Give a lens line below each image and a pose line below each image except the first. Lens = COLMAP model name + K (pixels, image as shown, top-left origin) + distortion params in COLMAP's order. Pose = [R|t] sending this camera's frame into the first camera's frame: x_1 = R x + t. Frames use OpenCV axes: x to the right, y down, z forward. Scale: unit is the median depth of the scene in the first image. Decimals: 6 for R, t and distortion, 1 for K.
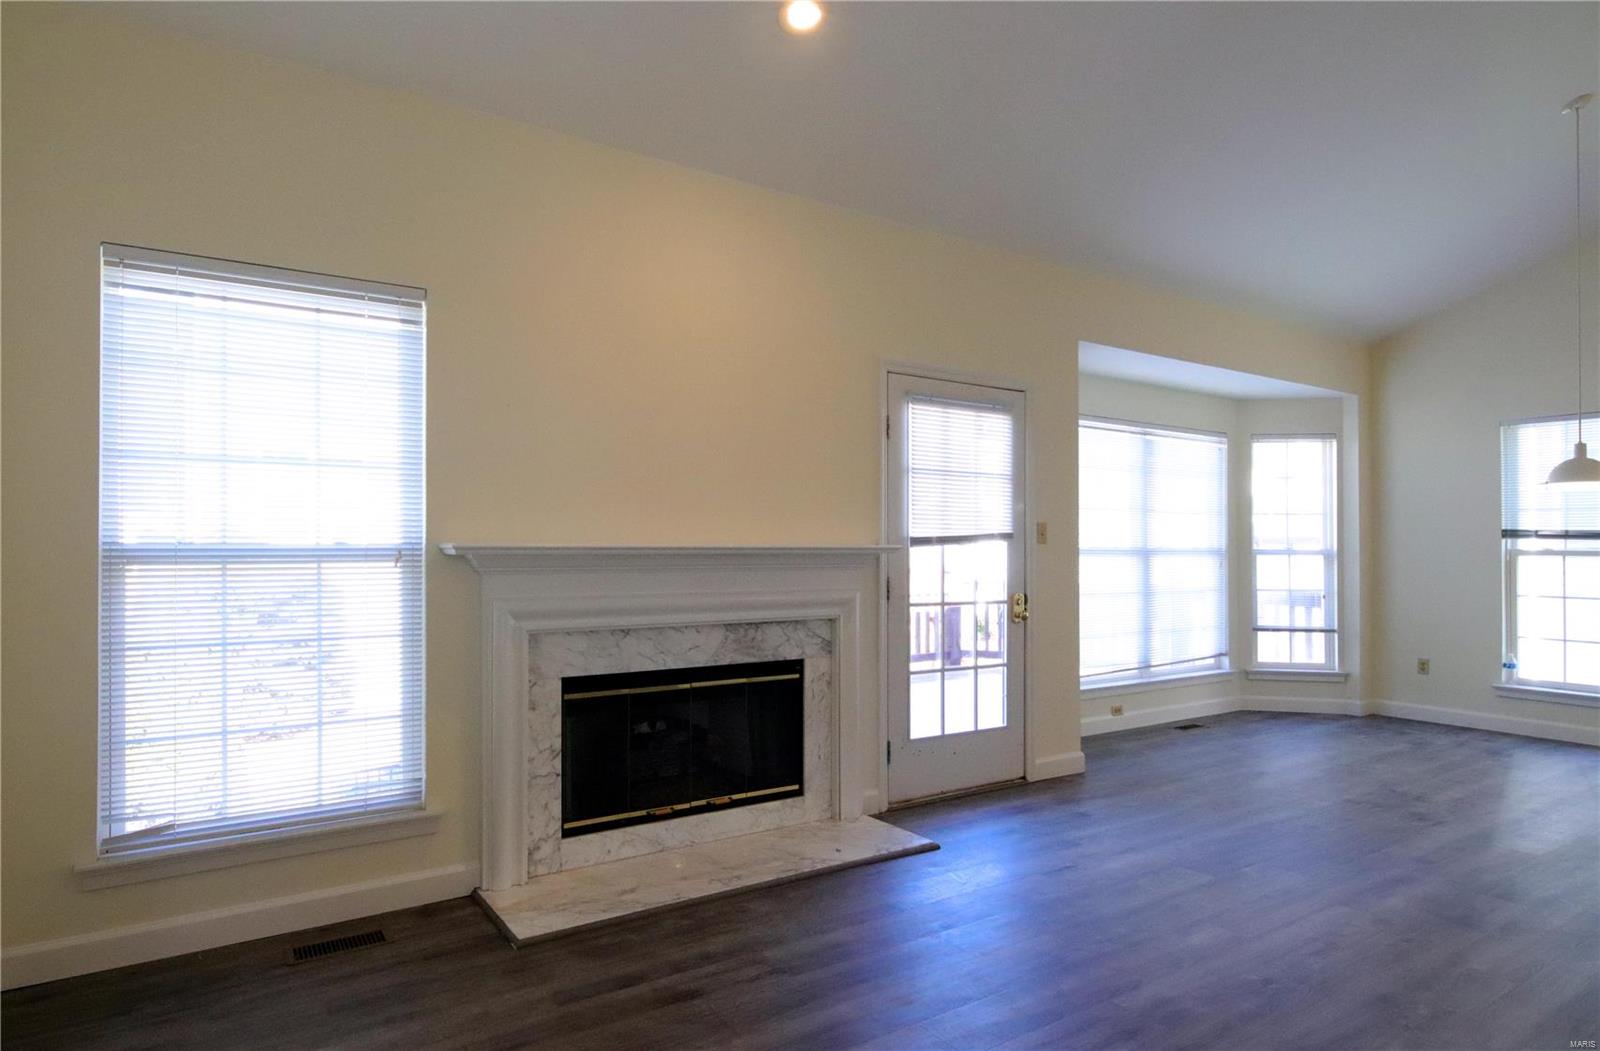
lens RADIAL K [[924.7, 0, 800.0], [0, 924.7, 525.5], [0, 0, 1]] dist [-0.002870, -0.000784]
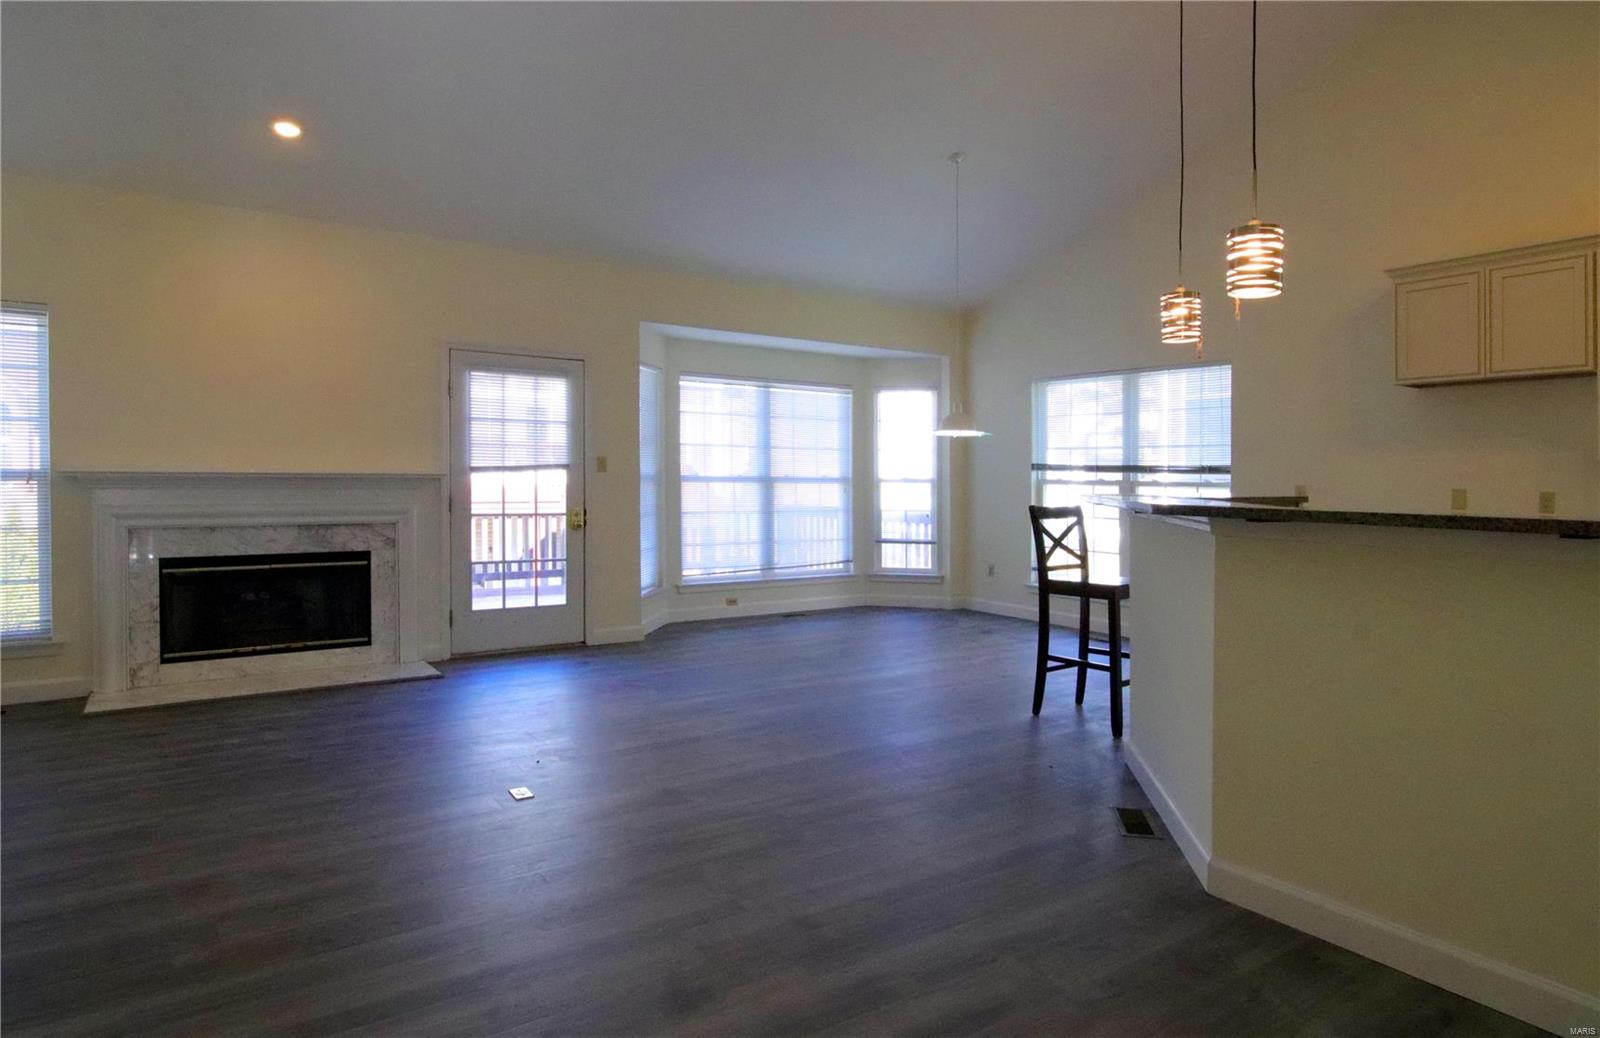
lens RADIAL K [[909.4, 0, 799.9], [0, 909.4, 470.9], [0, 0, 1]] dist [-0.001913, -0.002020]
pose [[0.999960, 0.006959, 0.005703, 0.604747], [-0.007072, 0.999775, 0.020000, -0.011818], [-0.005562, -0.020039, 0.999784, -0.379390]]
